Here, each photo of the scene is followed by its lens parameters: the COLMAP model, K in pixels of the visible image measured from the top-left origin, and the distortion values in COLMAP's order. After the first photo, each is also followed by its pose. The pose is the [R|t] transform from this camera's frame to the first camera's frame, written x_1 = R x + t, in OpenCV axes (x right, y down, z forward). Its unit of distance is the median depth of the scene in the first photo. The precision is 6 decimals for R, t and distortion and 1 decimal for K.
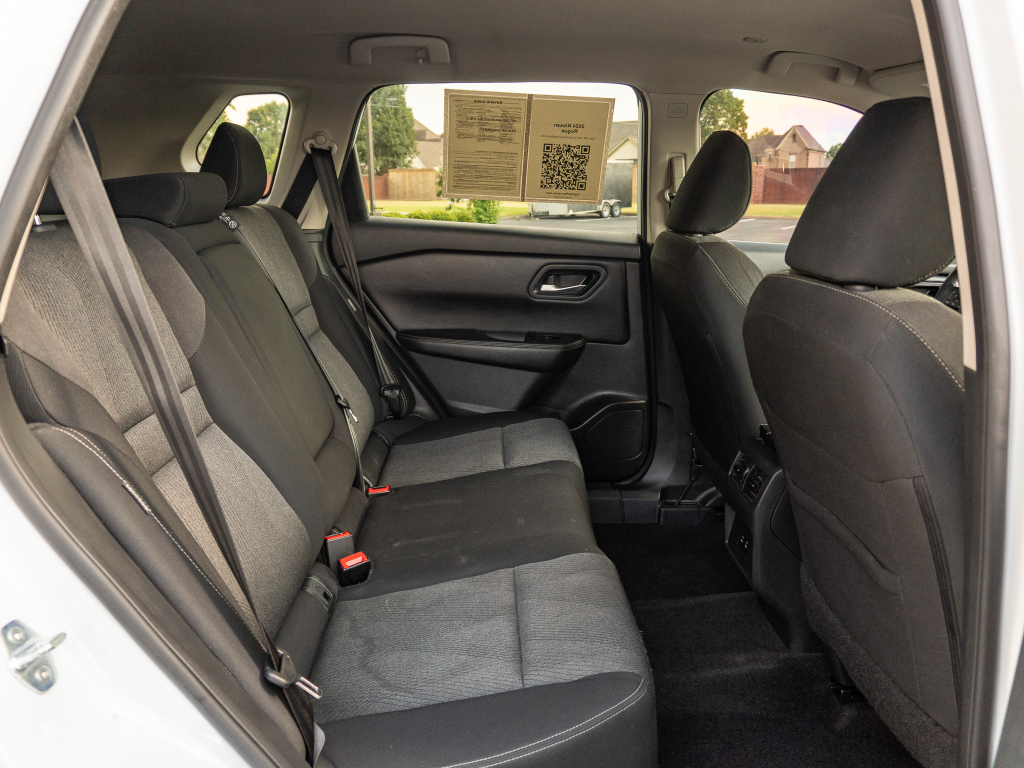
lens RADIAL K [[767.1, 0, 514.7], [0, 767.1, 381.8], [0, 0, 1]] dist [-0.018279, -0.004818]
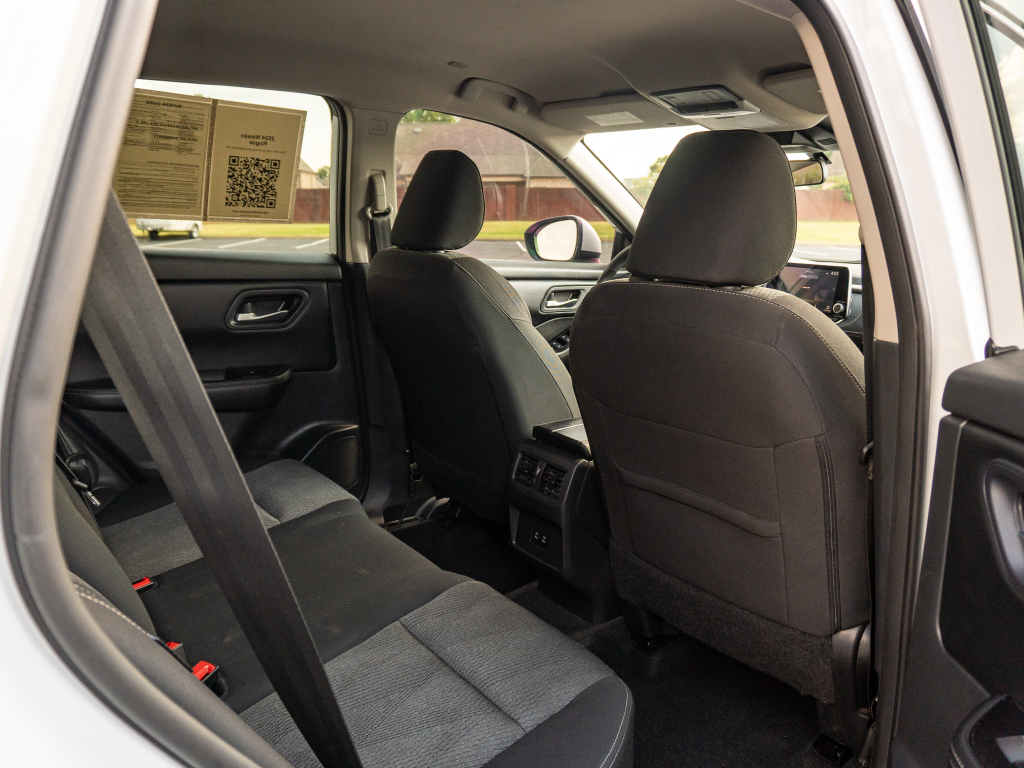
lens RADIAL K [[767.1, 0, 514.7], [0, 767.1, 382.6], [0, 0, 1]] dist [-0.018279, -0.004818]
pose [[0.813020, -0.125812, 0.568480, -0.229054], [0.139685, 0.990007, 0.019330, -0.021181], [-0.565231, 0.063693, 0.822470, 0.100058]]
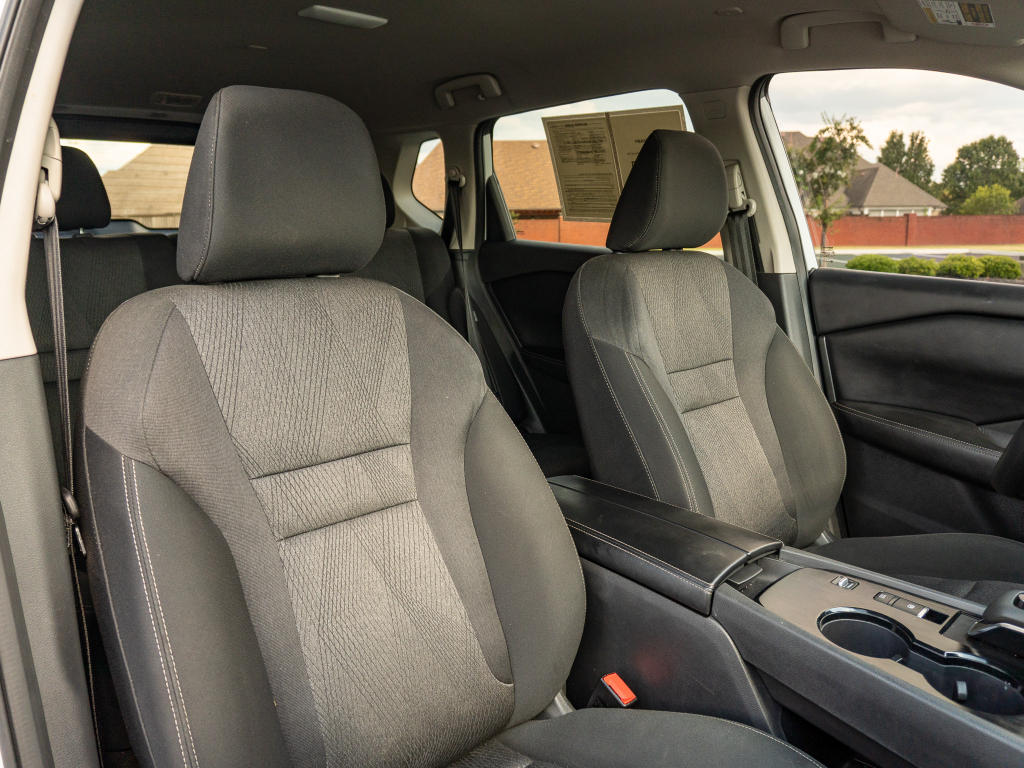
lens RADIAL K [[767.1, 0, 515.8], [0, 767.1, 377.5], [0, 0, 1]] dist [-0.018279, -0.004818]
pose [[0.667704, 0.131126, -0.732788, 0.665155], [-0.173244, 0.984708, 0.018348, -0.042797], [0.723988, 0.114700, 0.680210, 0.287371]]
